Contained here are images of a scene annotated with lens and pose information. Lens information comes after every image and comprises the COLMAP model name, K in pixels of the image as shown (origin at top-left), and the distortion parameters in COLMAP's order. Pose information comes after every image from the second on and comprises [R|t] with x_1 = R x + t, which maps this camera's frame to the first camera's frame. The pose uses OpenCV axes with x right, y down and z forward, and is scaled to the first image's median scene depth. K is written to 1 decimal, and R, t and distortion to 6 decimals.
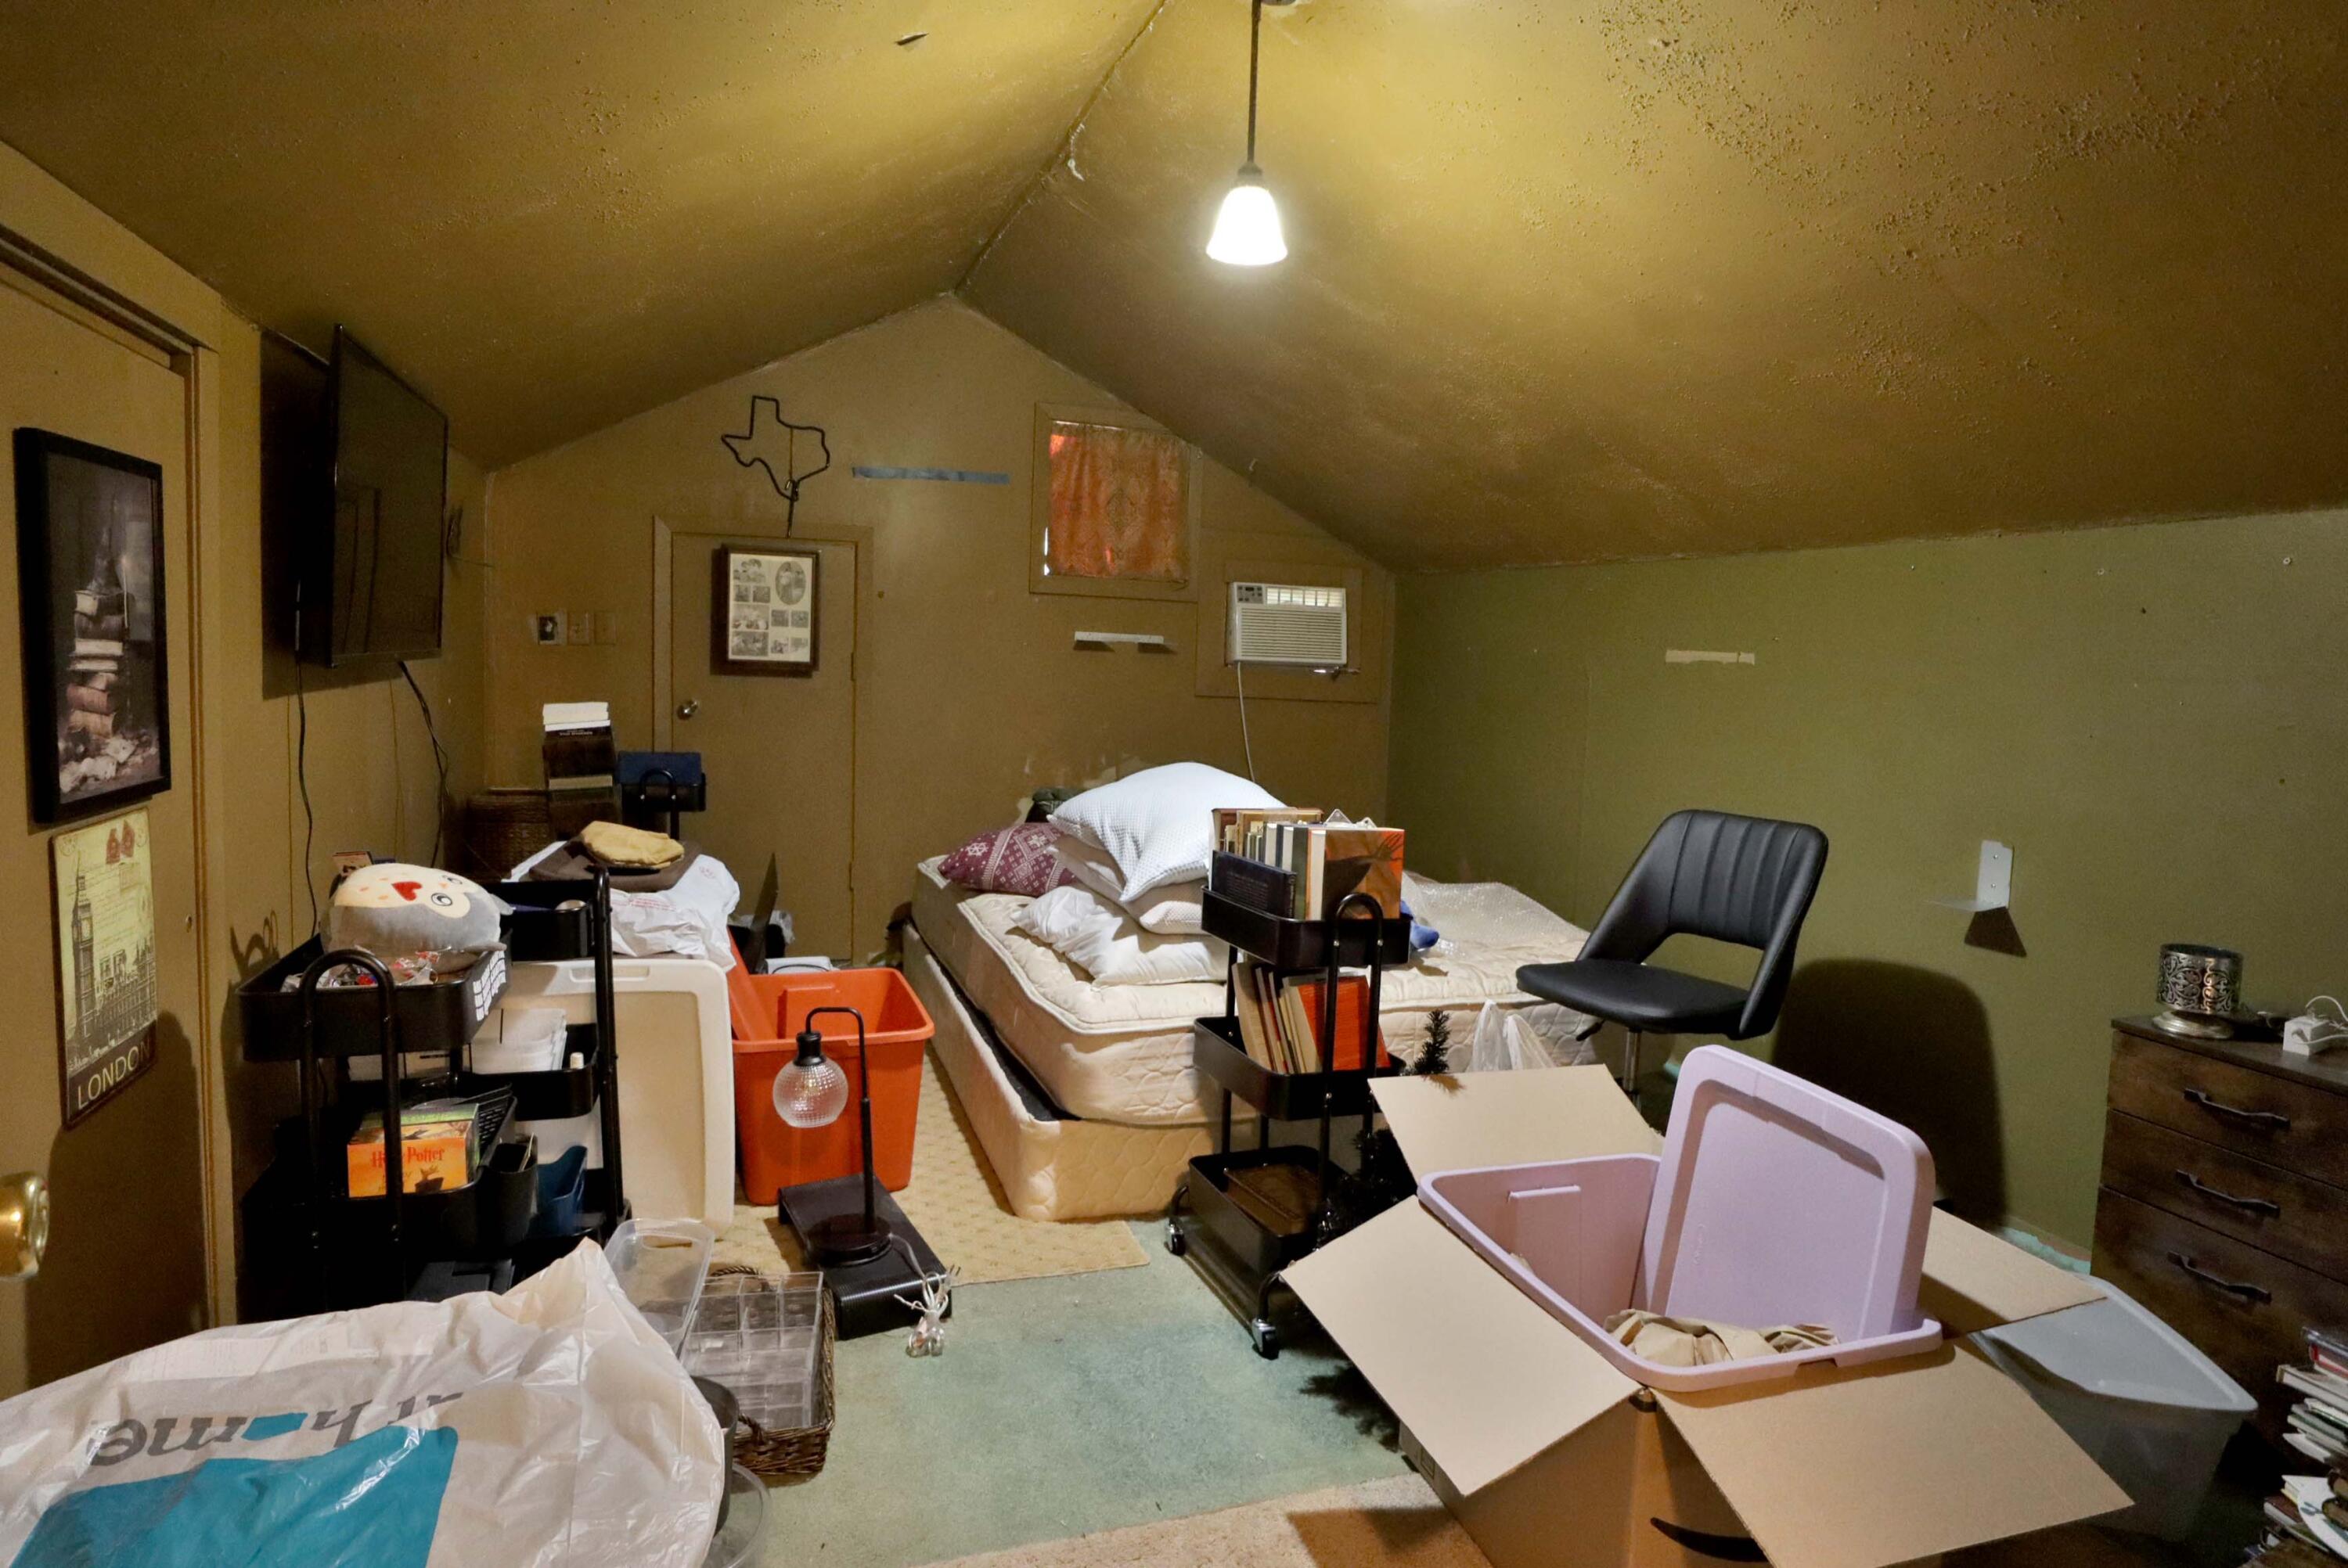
lens RADIAL K [[1323.3, 0, 1177.8], [0, 1323.3, 777.4], [0, 0, 1]] dist [-0.049104, 0.022465]
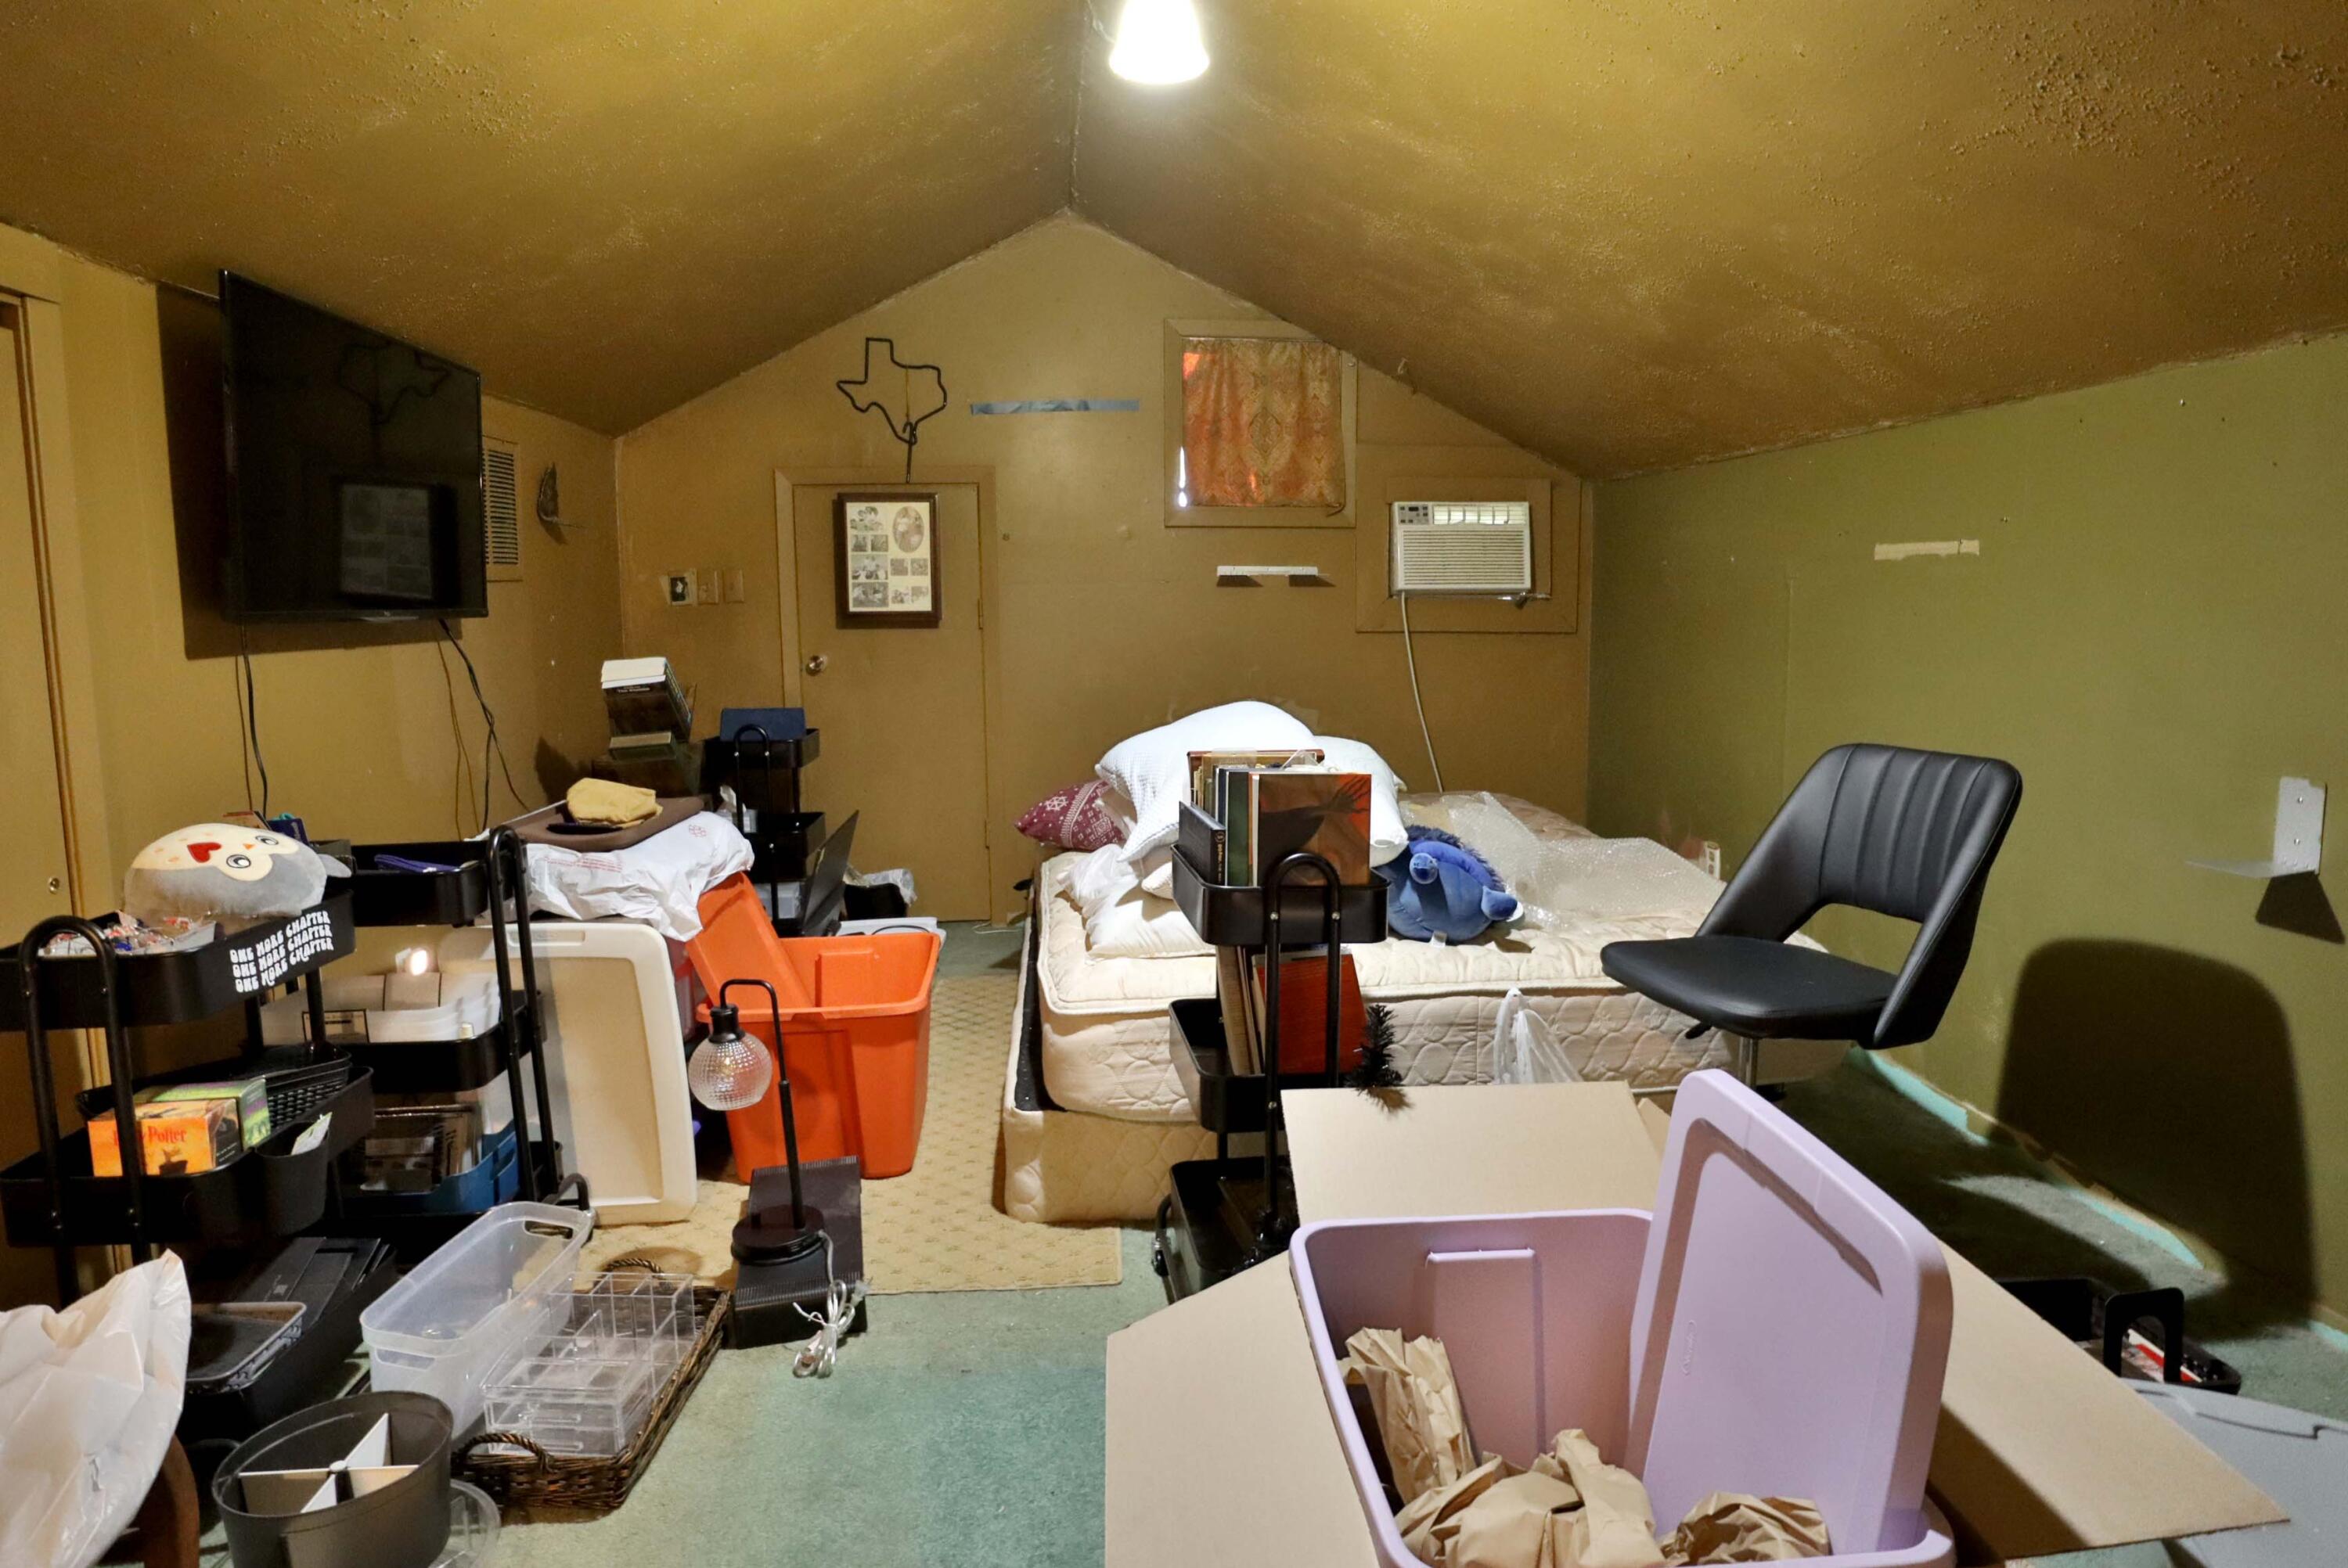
lens RADIAL K [[1320.9, 0, 1181.1], [0, 1320.9, 771.5], [0, 0, 1]] dist [-0.048363, 0.017538]
pose [[0.968894, -0.015425, -0.246995, 0.169977], [0.022683, 0.999390, 0.026568, 0.010178], [0.246434, -0.031344, 0.968653, 0.139185]]
